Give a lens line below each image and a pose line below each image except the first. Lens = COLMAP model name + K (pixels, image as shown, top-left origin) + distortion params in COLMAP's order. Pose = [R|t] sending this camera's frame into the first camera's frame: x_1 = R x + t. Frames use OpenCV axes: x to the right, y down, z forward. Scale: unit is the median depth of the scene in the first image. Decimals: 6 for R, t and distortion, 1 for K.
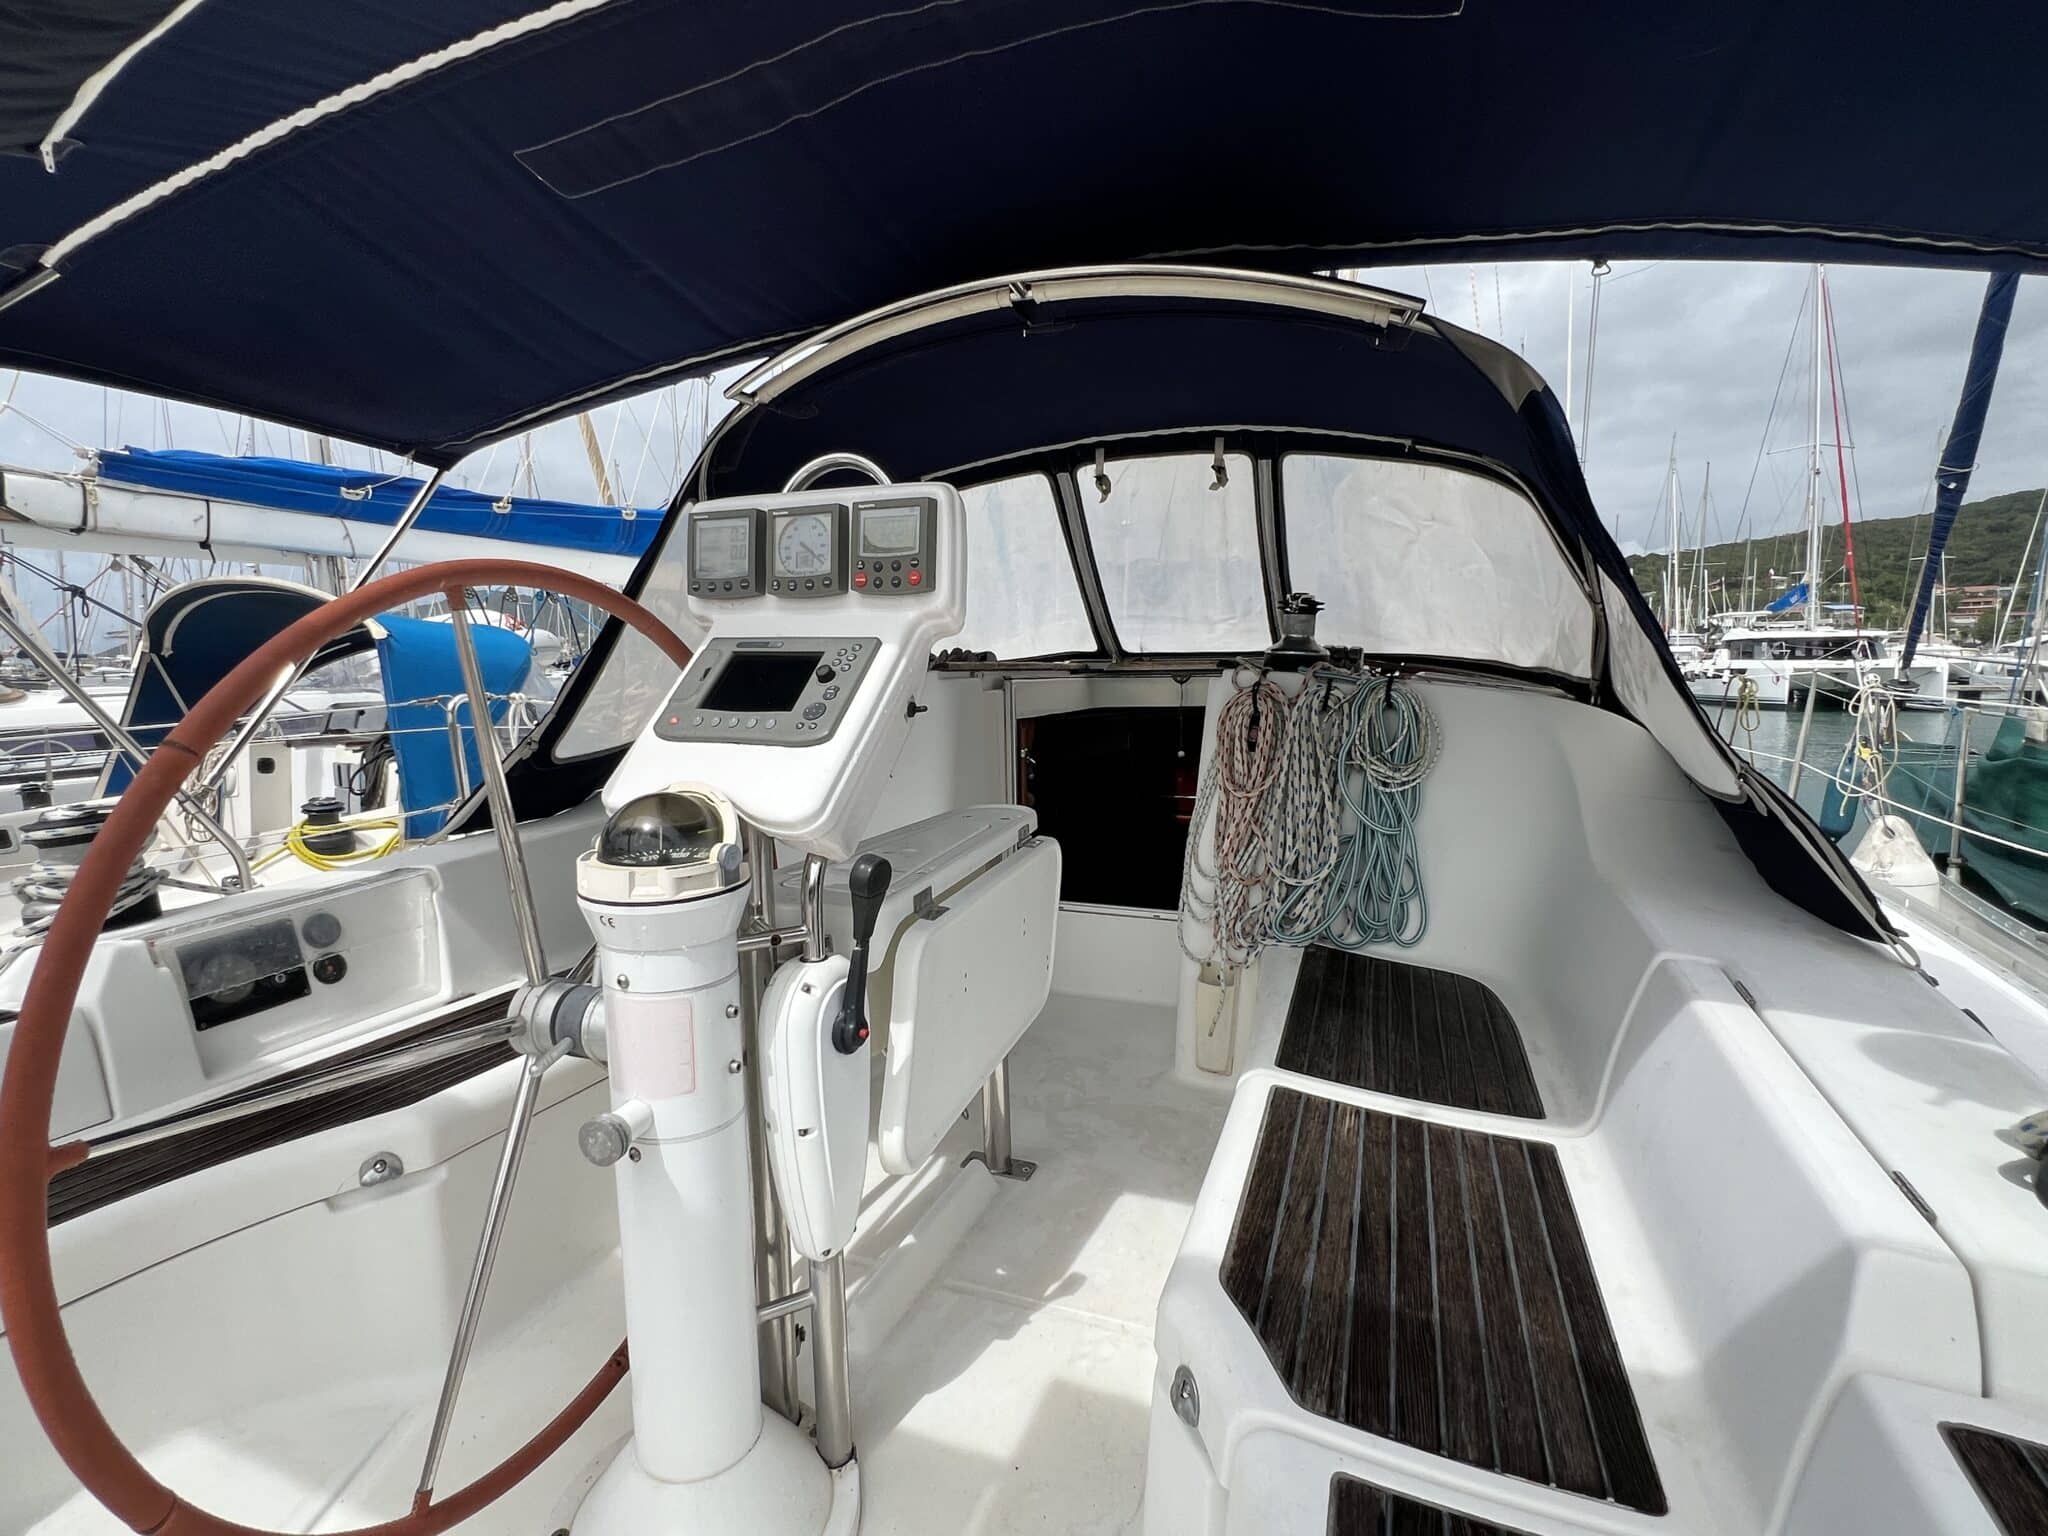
lens RADIAL K [[1024.3, 0, 1018.0], [0, 1024.3, 767.6], [0, 0, 1]] dist [-0.000003, -0.000174]
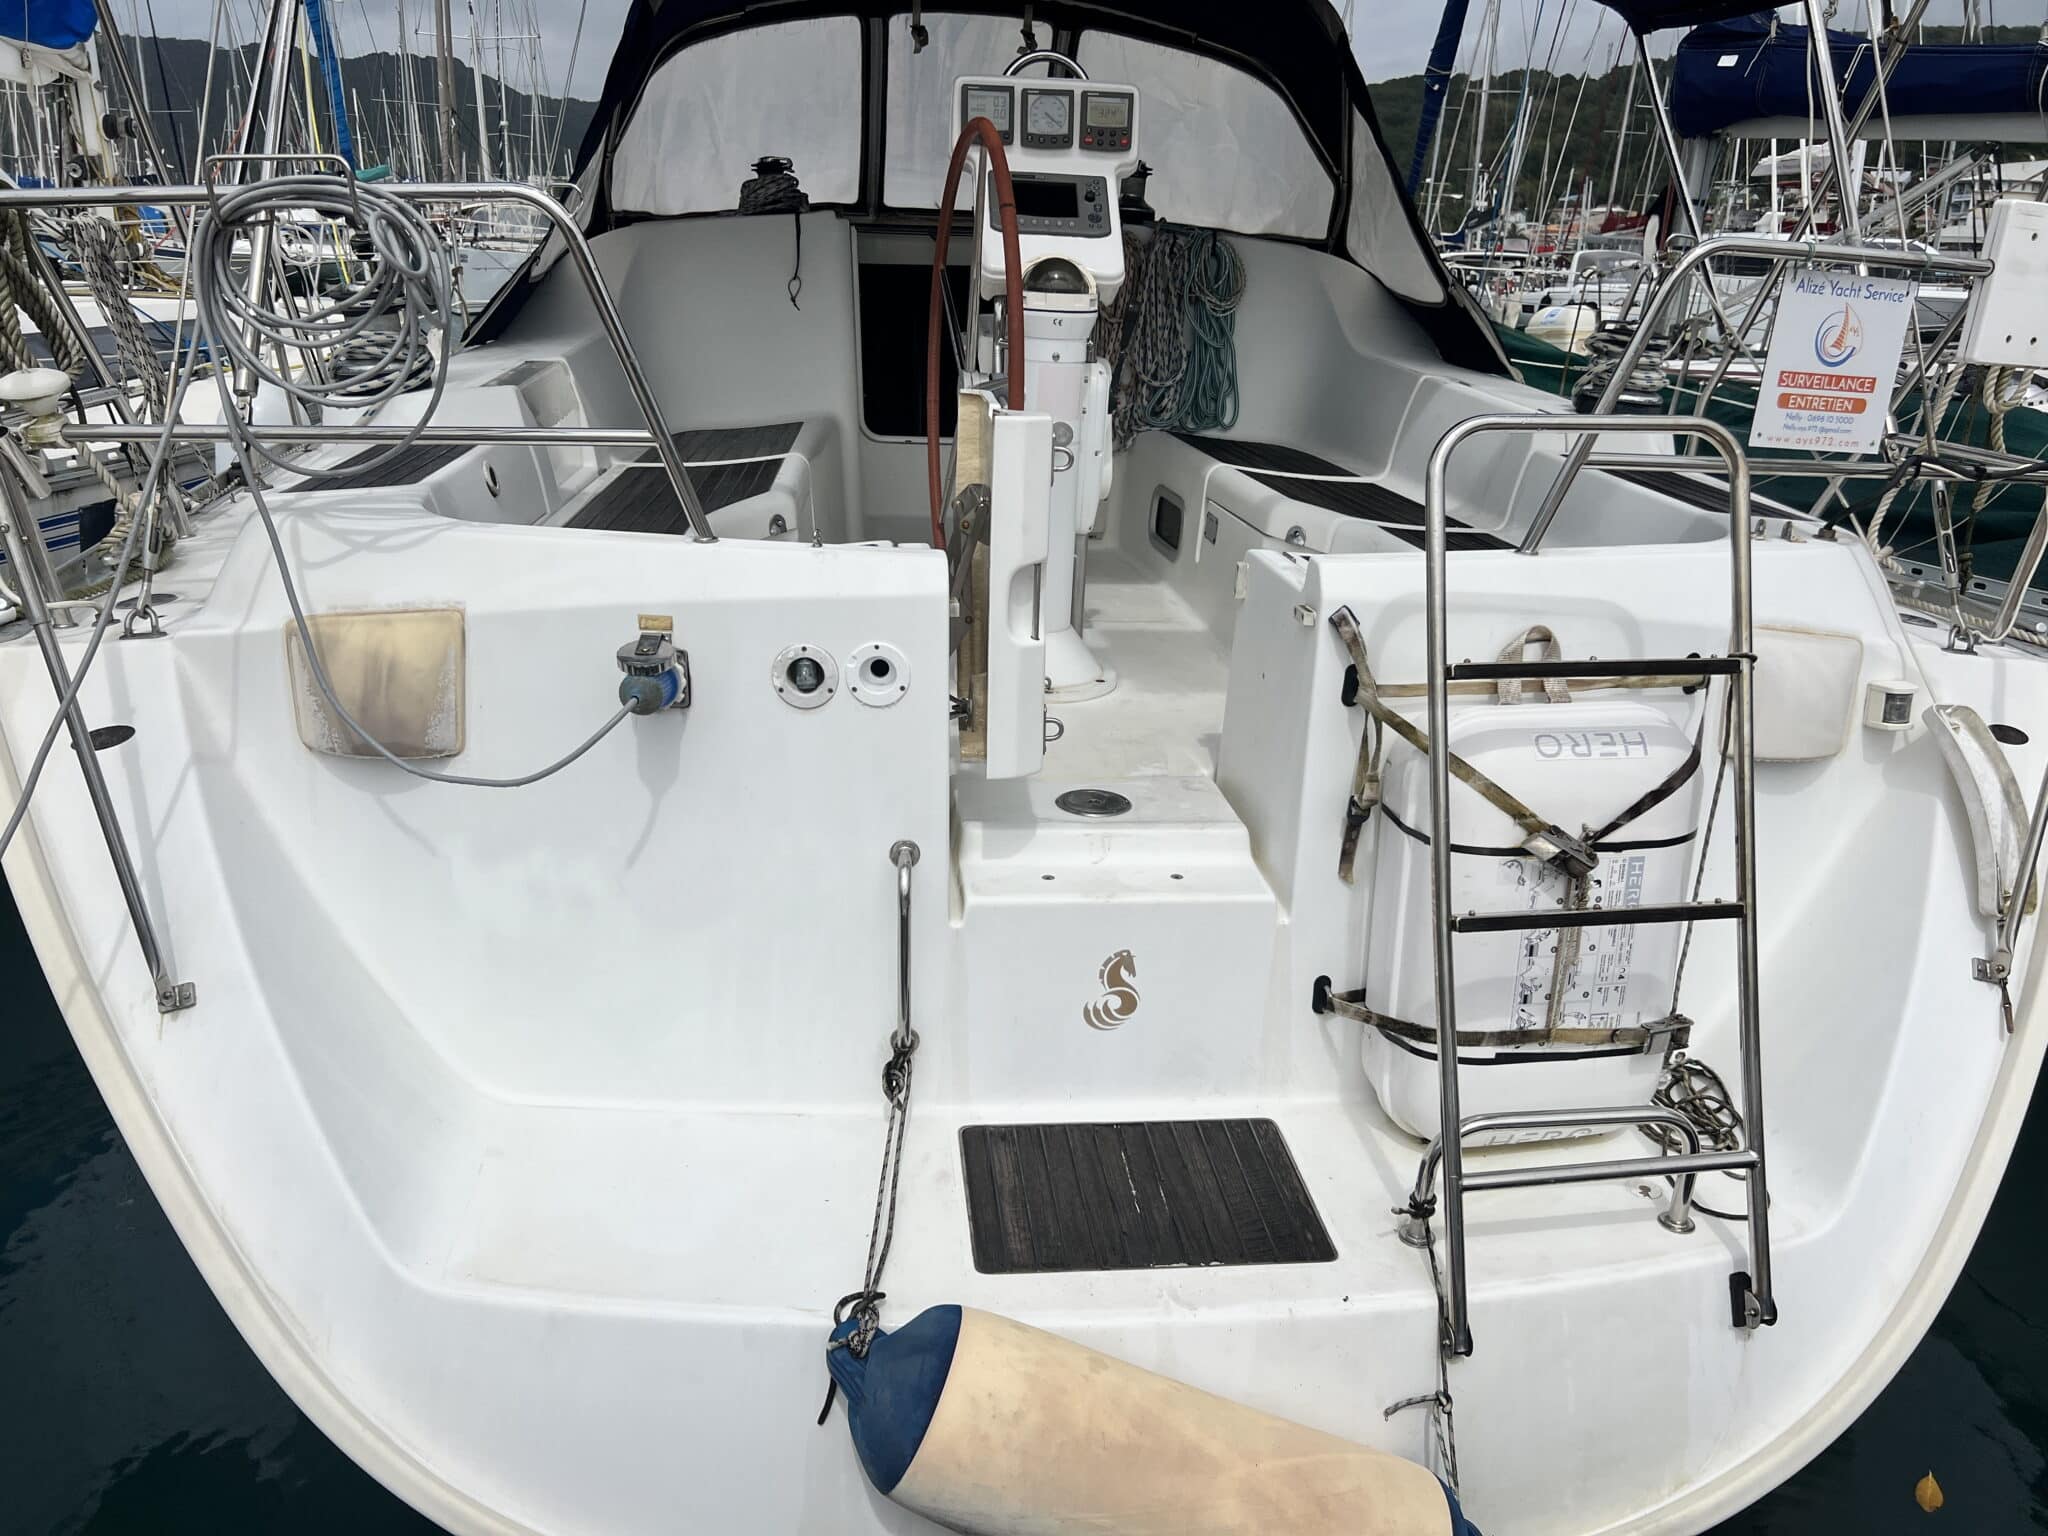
lens RADIAL K [[1536.1, 0, 1024.0], [0, 1536.1, 768.0], [0, 0, 1]] dist [0.048960, -0.078725]
pose [[0.874615, -0.116454, 0.470625, -0.912442], [0.011916, 0.975593, 0.219262, 0.156285], [-0.484672, -0.186162, 0.854656, -0.773597]]
